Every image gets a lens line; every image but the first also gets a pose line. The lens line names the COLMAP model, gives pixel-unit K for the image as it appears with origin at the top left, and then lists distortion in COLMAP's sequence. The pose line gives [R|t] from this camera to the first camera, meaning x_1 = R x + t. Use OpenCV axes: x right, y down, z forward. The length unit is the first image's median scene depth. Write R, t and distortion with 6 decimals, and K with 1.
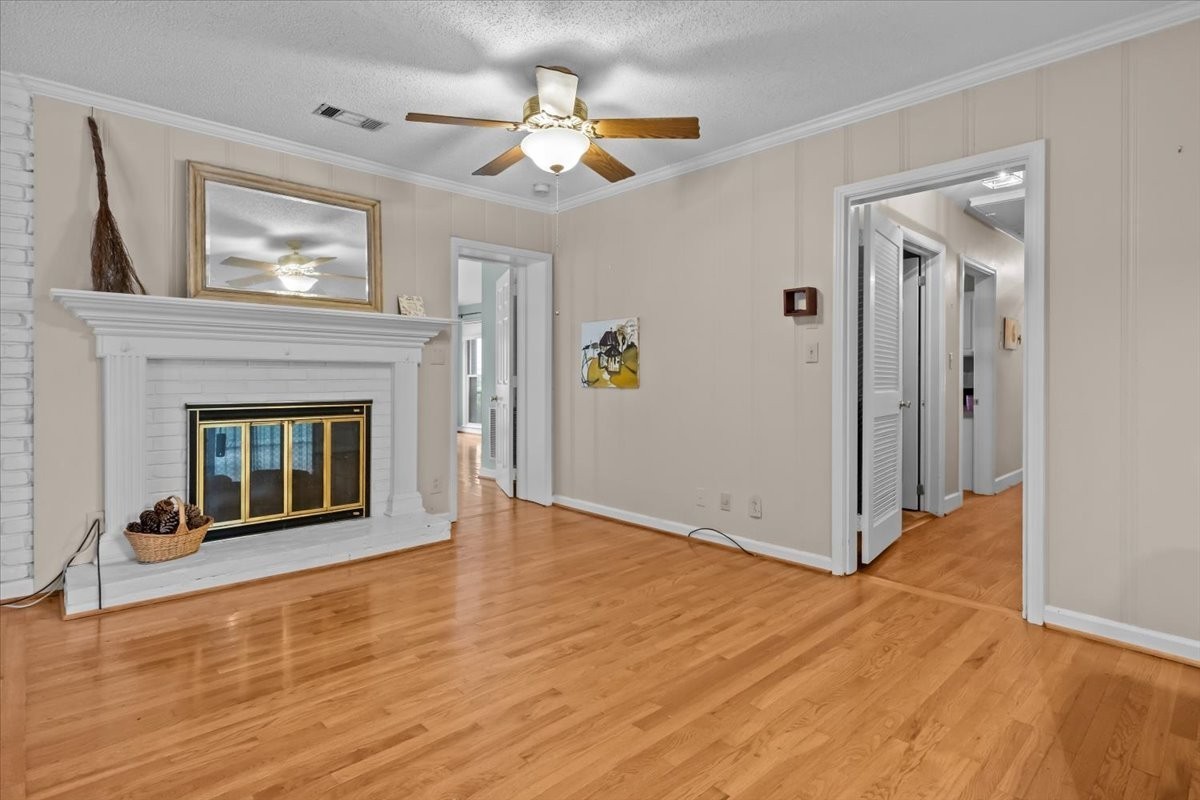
lens RADIAL K [[611.1, 0, 601.4], [0, 611.1, 380.3], [0, 0, 1]] dist [0.002476, 0.000531]
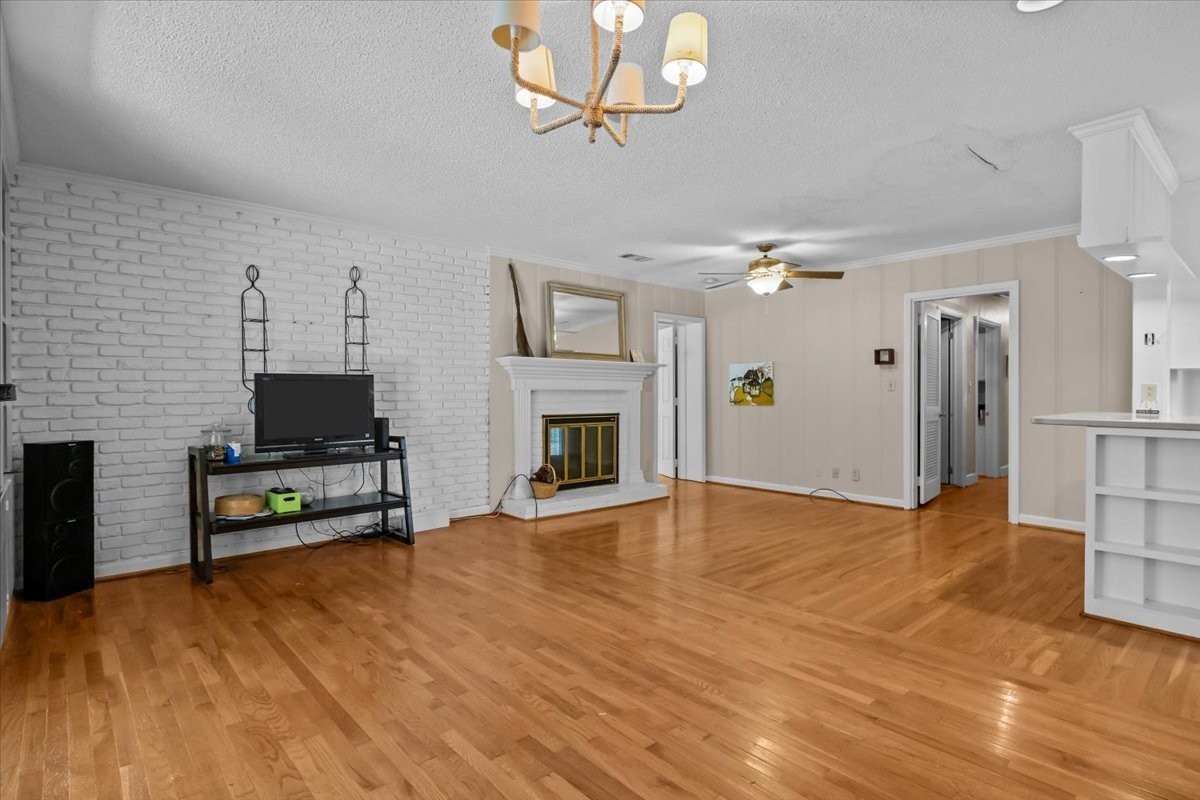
lens RADIAL K [[602.8, 0, 600.0], [0, 602.8, 400.0], [0, 0, 1]] dist [0.001287, 0.000178]
pose [[0.999649, -0.003789, -0.026223, -0.358461], [0.003872, 0.999988, 0.003118, -0.008832], [0.026211, -0.003219, 0.999651, -0.608377]]
